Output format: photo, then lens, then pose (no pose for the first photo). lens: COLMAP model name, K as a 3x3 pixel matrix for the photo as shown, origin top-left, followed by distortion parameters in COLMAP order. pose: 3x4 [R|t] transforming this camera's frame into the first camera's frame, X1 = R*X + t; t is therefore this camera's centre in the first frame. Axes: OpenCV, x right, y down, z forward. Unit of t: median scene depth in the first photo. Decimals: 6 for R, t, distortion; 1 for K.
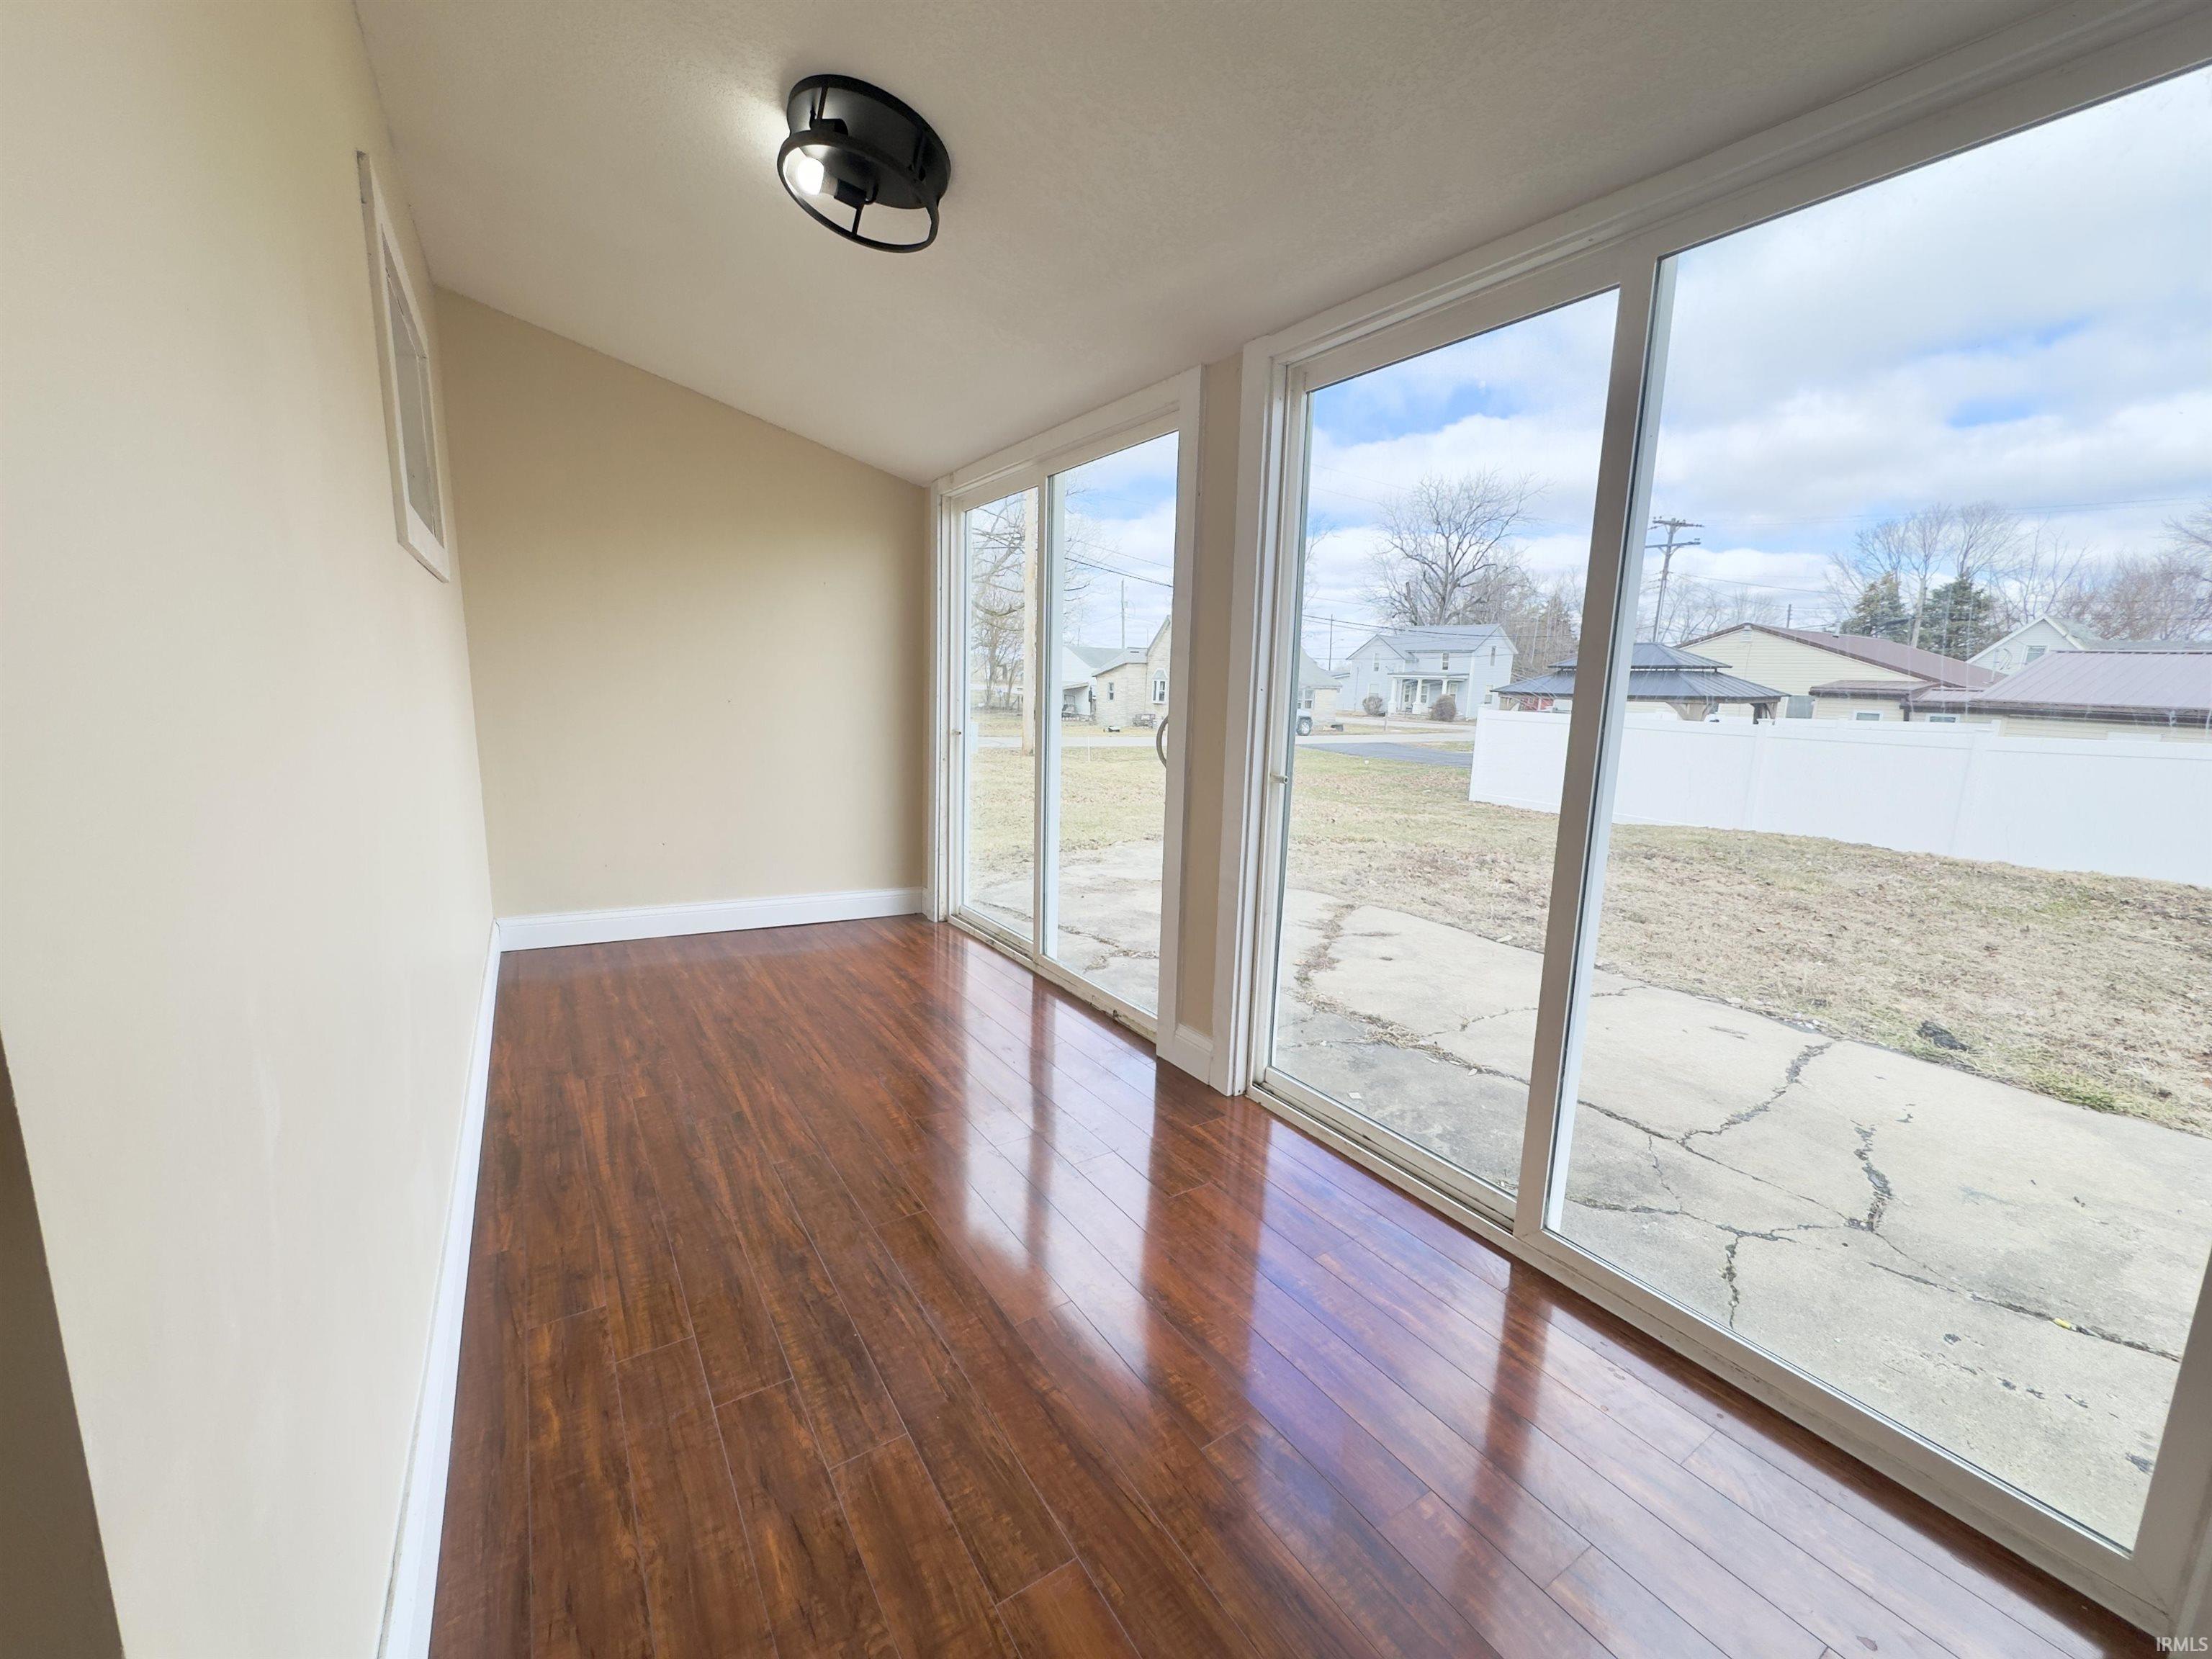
lens RADIAL K [[881.8, 0, 1101.4], [0, 881.8, 832.0], [0, 0, 1]] dist [-0.002427, -0.000123]
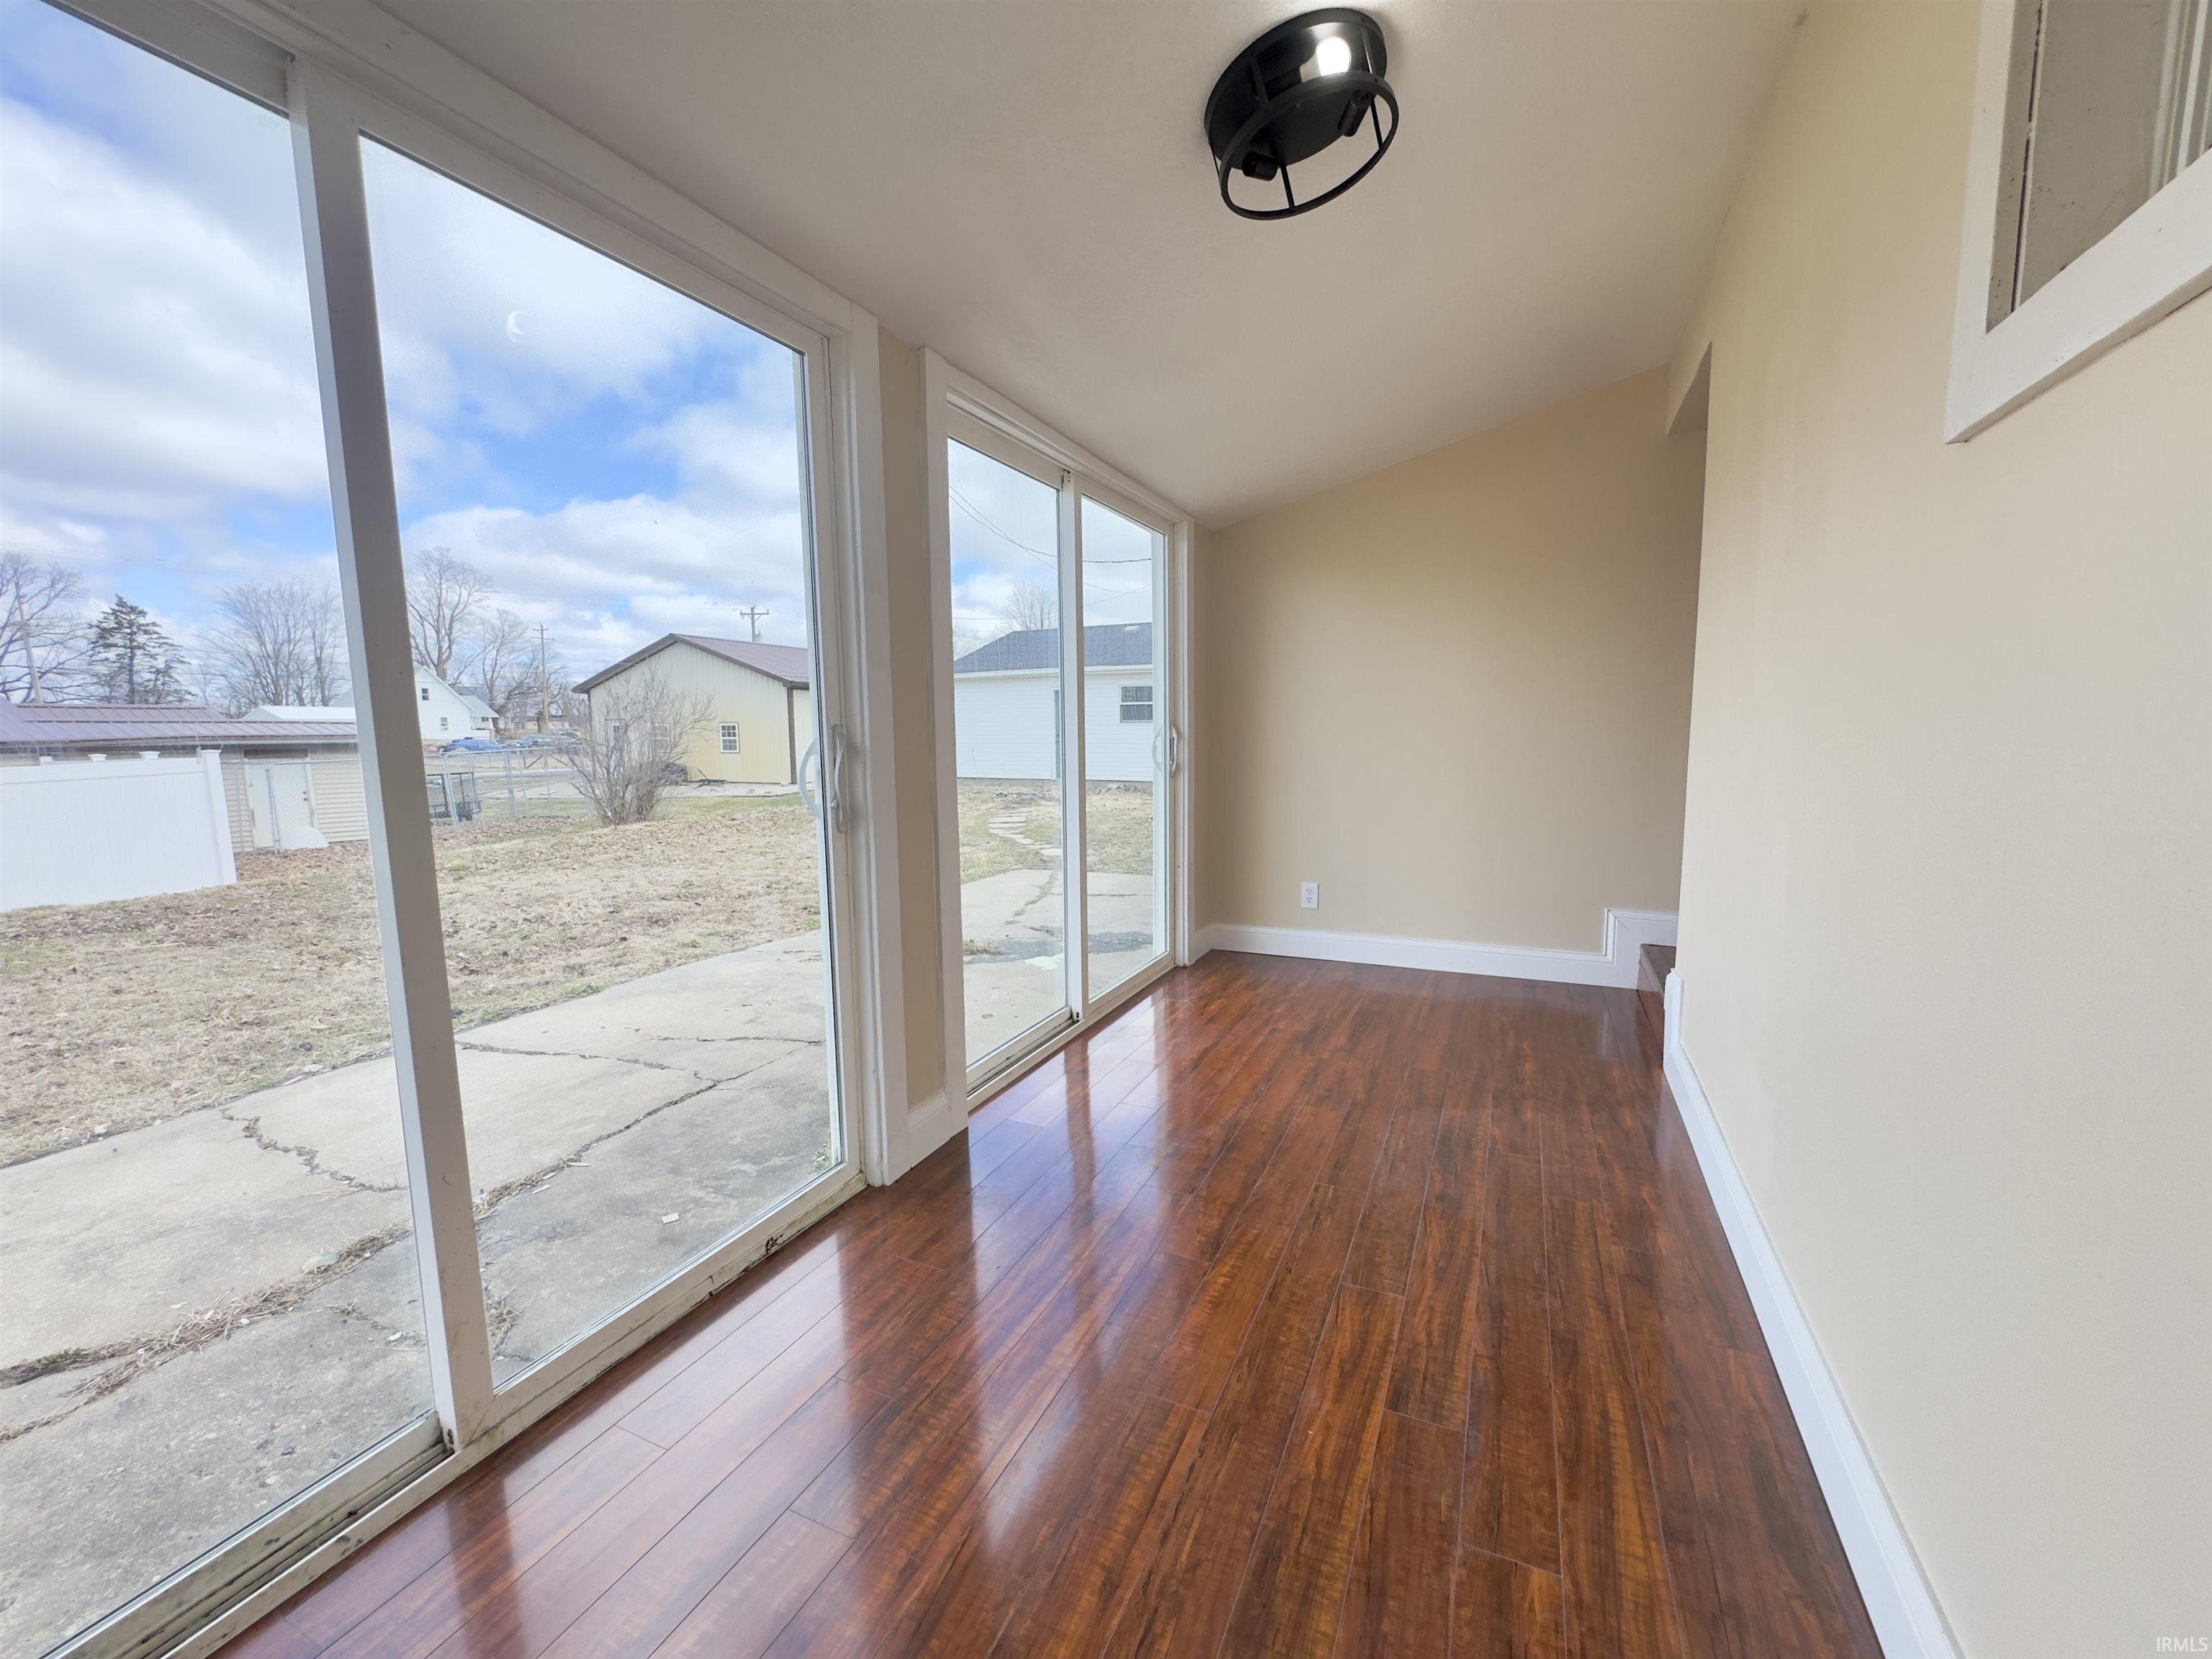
lens RADIAL K [[881.8, 0, 1101.4], [0, 881.8, 828.9], [0, 0, 1]] dist [-0.002427, -0.000123]
pose [[-0.524681, -0.117192, 0.843194, -0.693659], [0.146818, 0.963181, 0.225227, -0.206229], [-0.838543, 0.241968, -0.488157, 1.232898]]
